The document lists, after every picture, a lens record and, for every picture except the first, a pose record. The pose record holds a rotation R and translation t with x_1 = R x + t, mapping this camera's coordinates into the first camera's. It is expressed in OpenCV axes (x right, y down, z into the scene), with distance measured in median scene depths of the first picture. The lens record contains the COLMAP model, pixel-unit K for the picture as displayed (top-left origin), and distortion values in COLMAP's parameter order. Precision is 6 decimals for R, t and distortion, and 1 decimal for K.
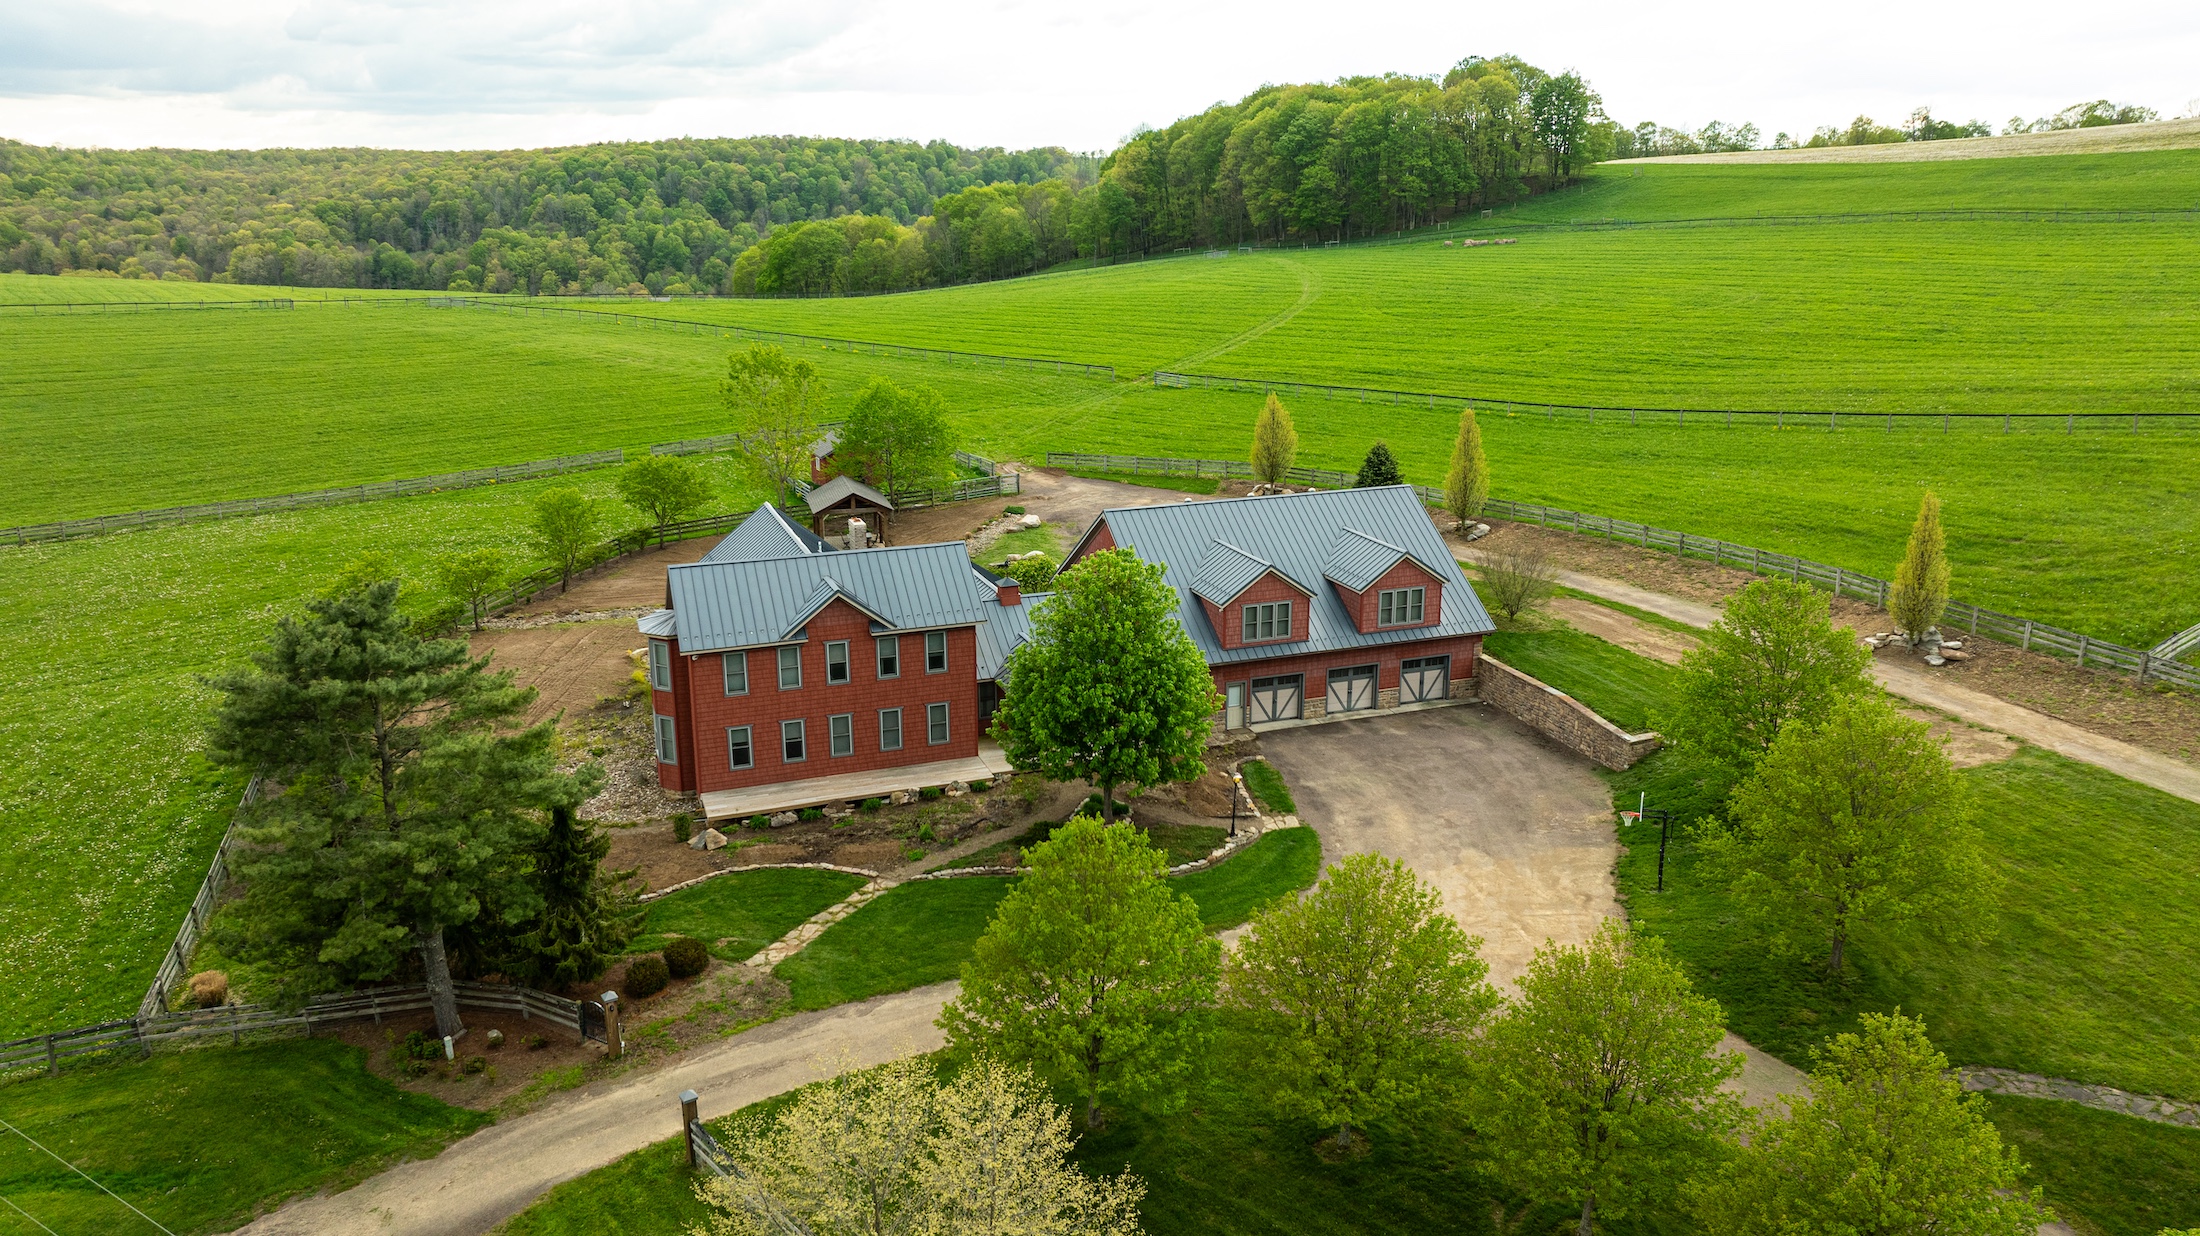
lens RADIAL K [[1559.9, 0, 1101.0], [0, 1559.9, 613.7], [0, 0, 1]] dist [-0.040106, 0.049405]
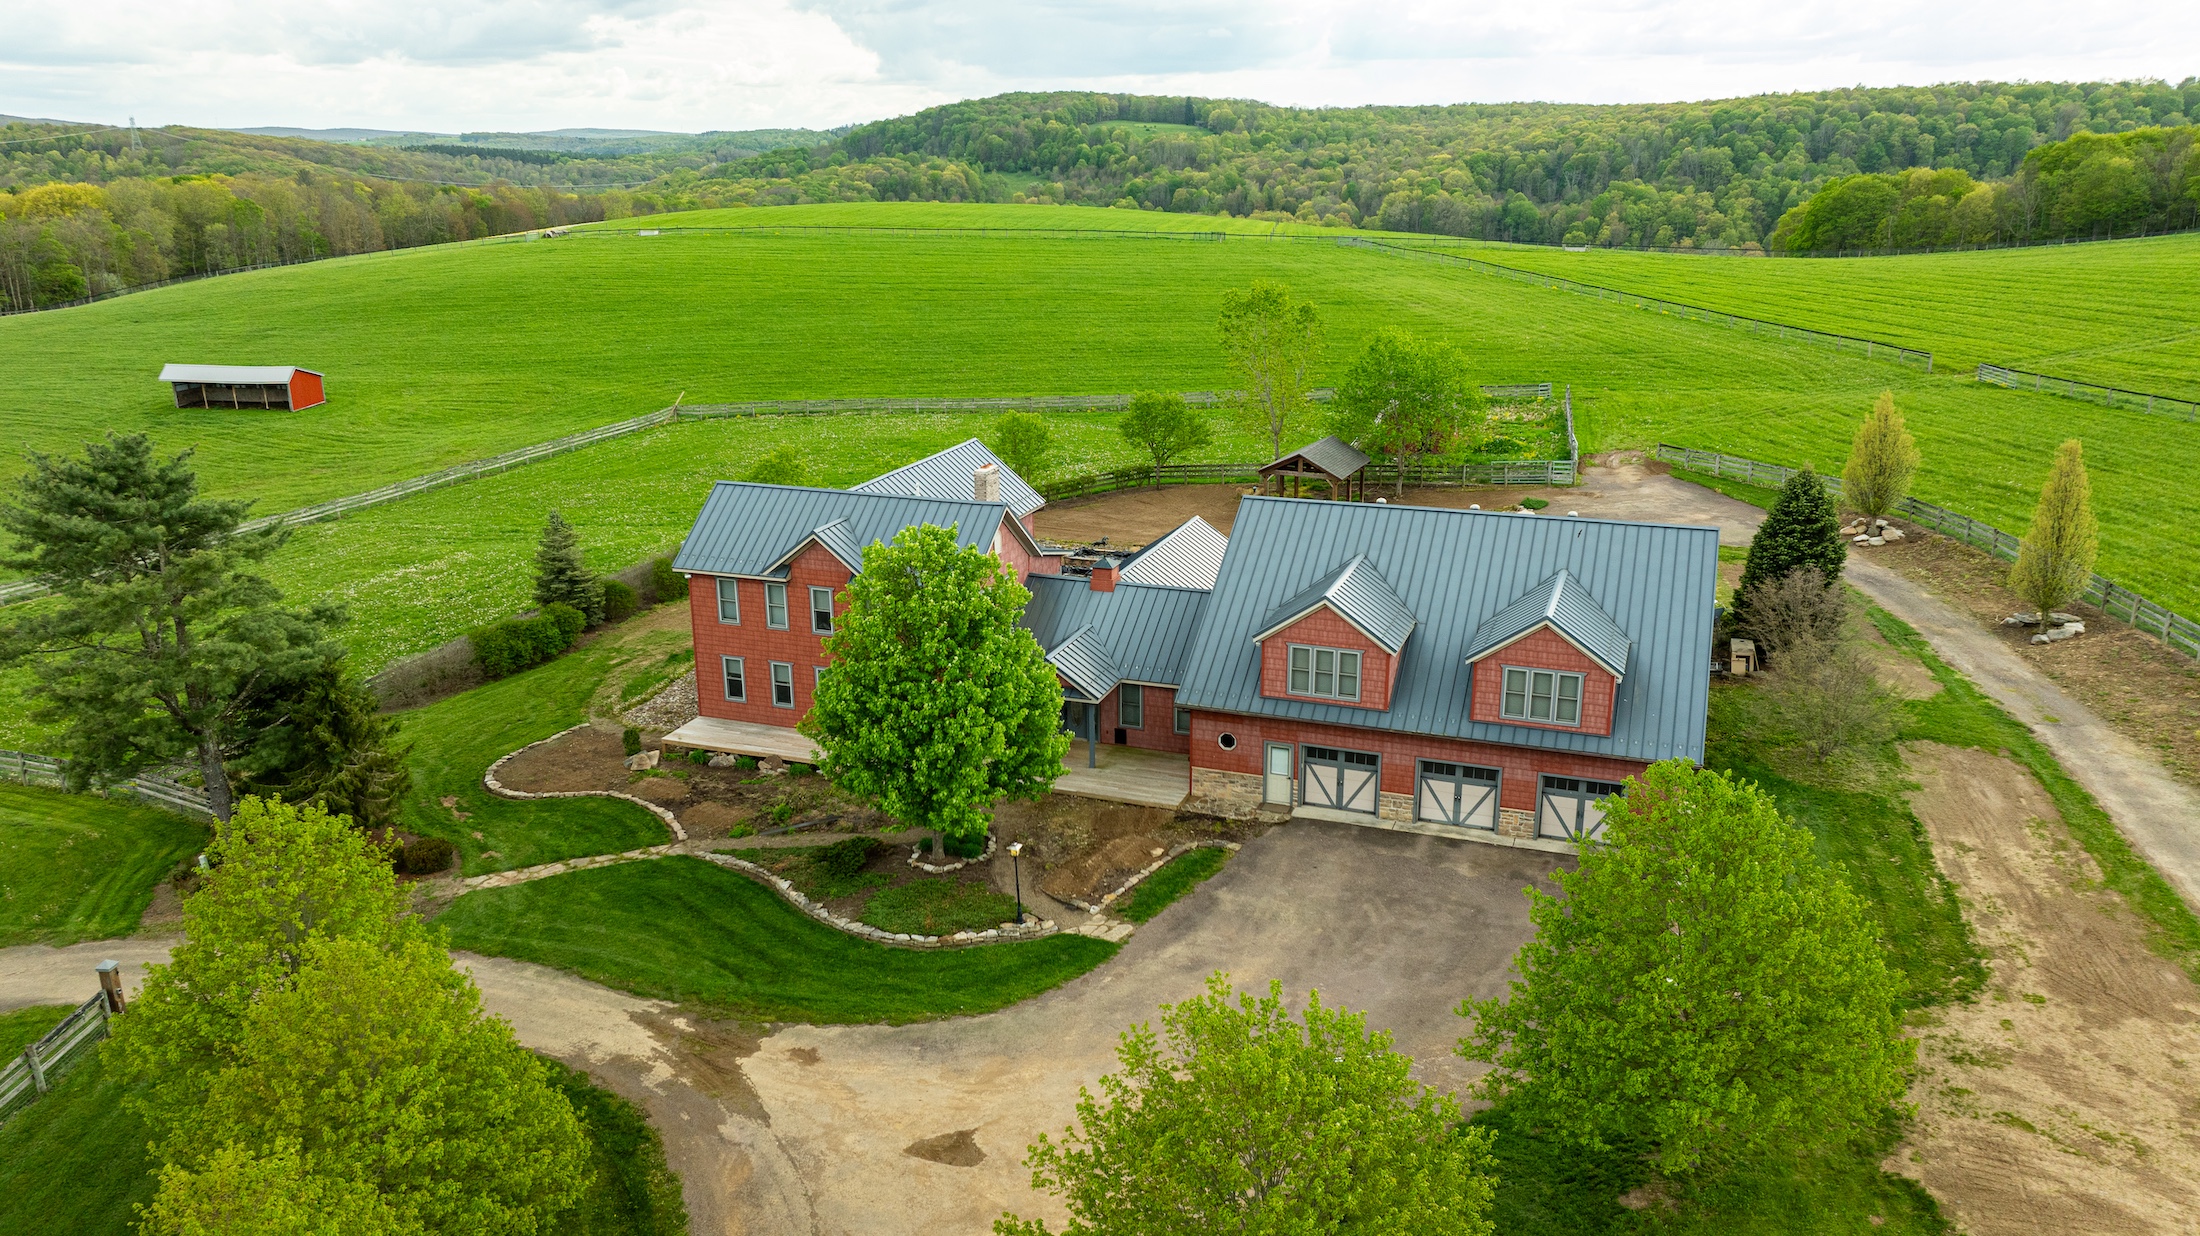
lens RADIAL K [[1559.9, 0, 1102.2], [0, 1559.9, 612.4], [0, 0, 1]] dist [-0.040106, 0.049405]
pose [[0.754651, 0.186427, -0.629085, 0.109852], [-0.170383, 0.981574, 0.086494, -0.015518], [0.633618, 0.041912, 0.772510, 0.083170]]
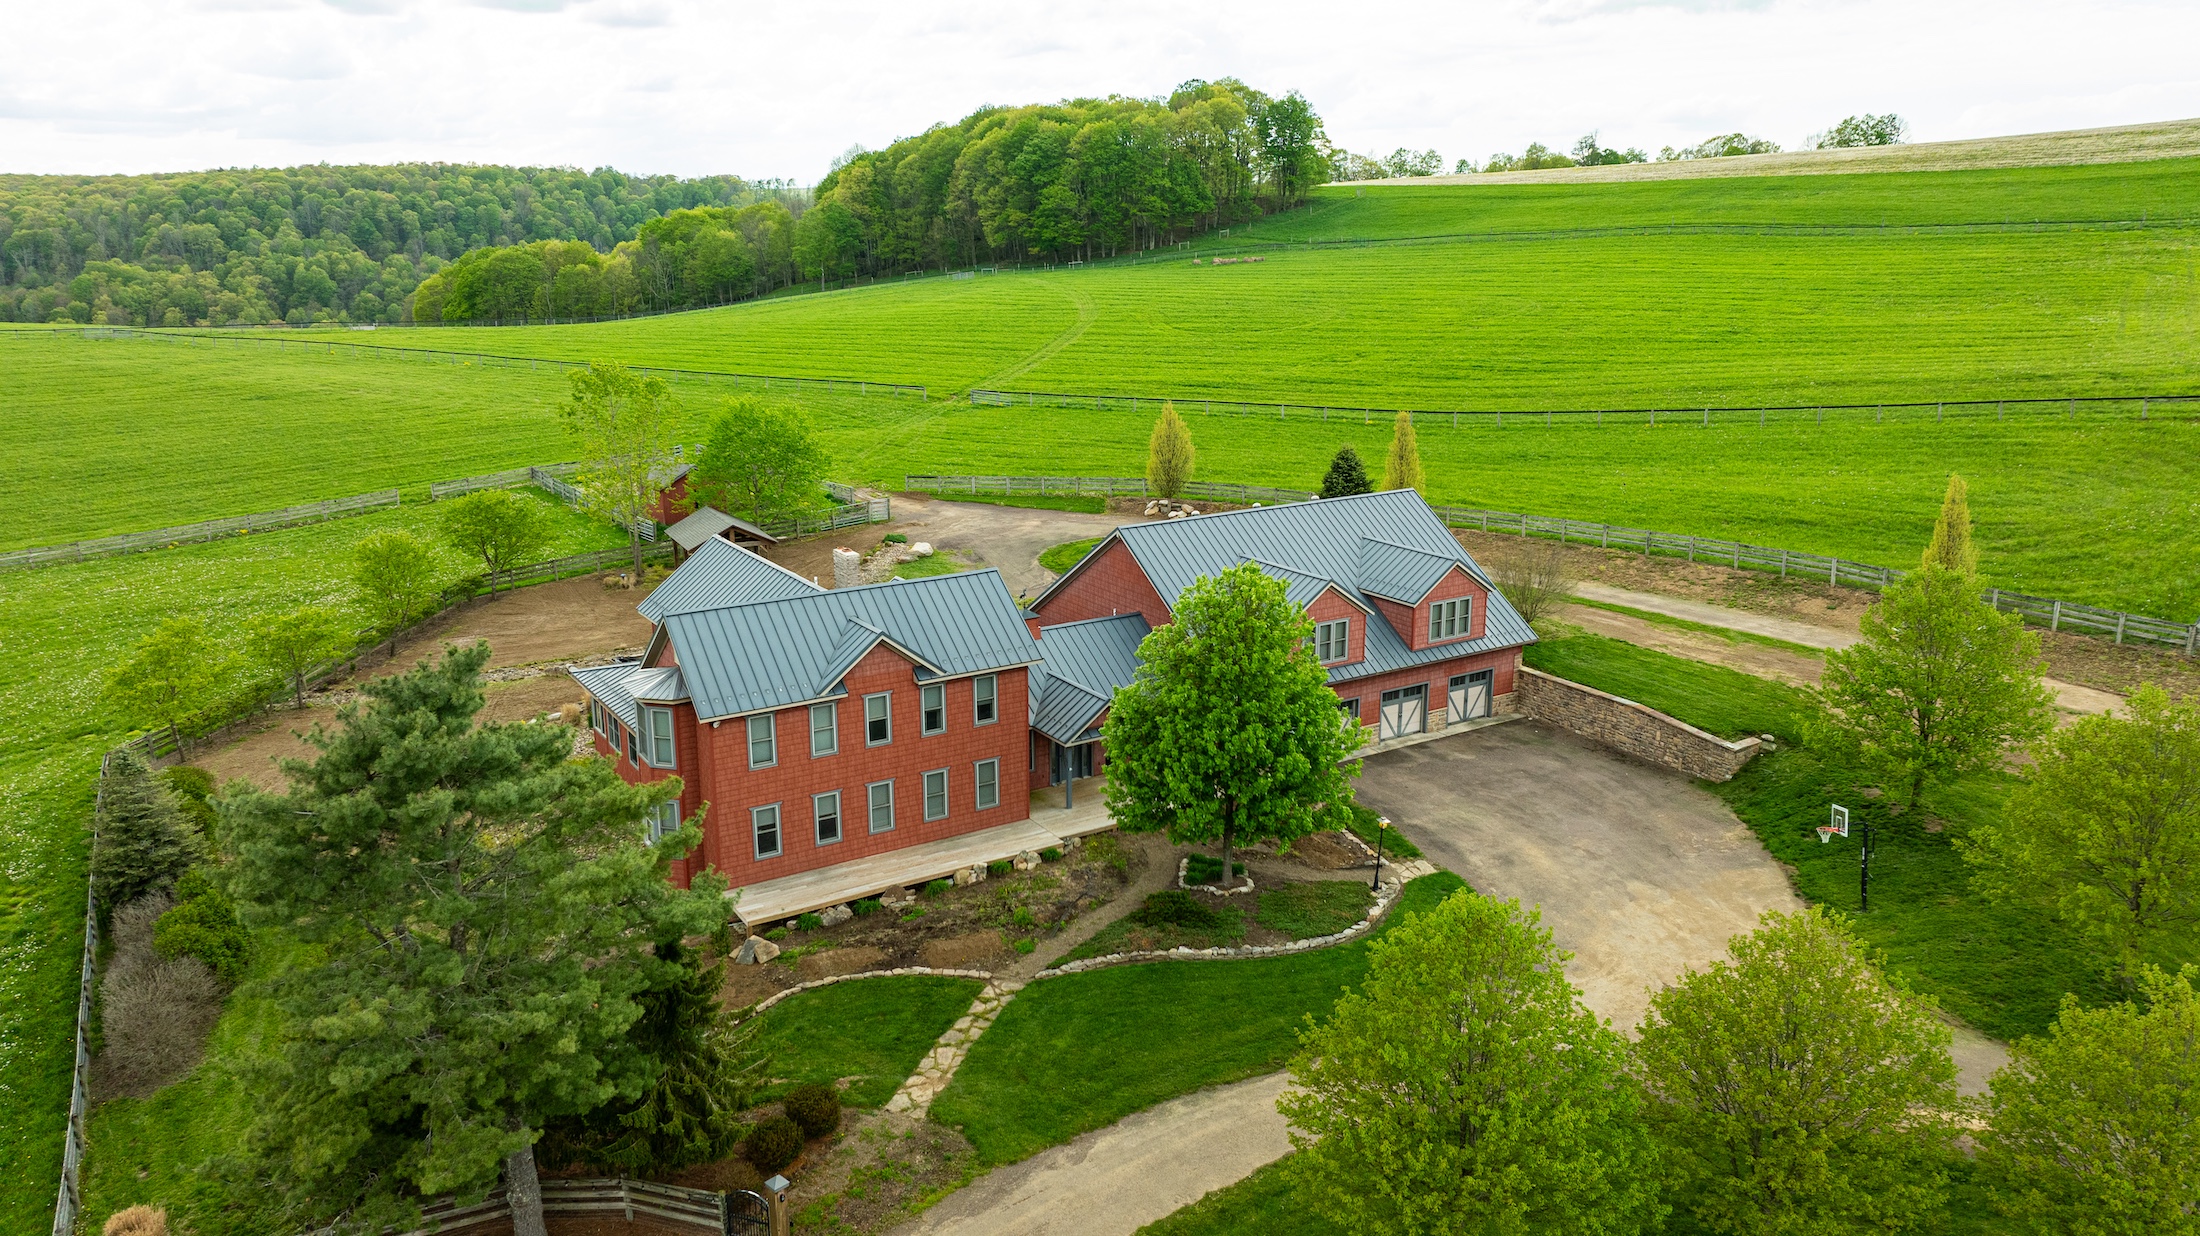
lens RADIAL K [[1559.9, 0, 1099.0], [0, 1559.9, 609.5], [0, 0, 1]] dist [-0.040106, 0.049405]
pose [[0.978460, -0.049908, 0.200314, -0.045189], [0.054298, 0.998389, -0.016476, -0.001488], [-0.199169, 0.026998, 0.979593, 0.033805]]
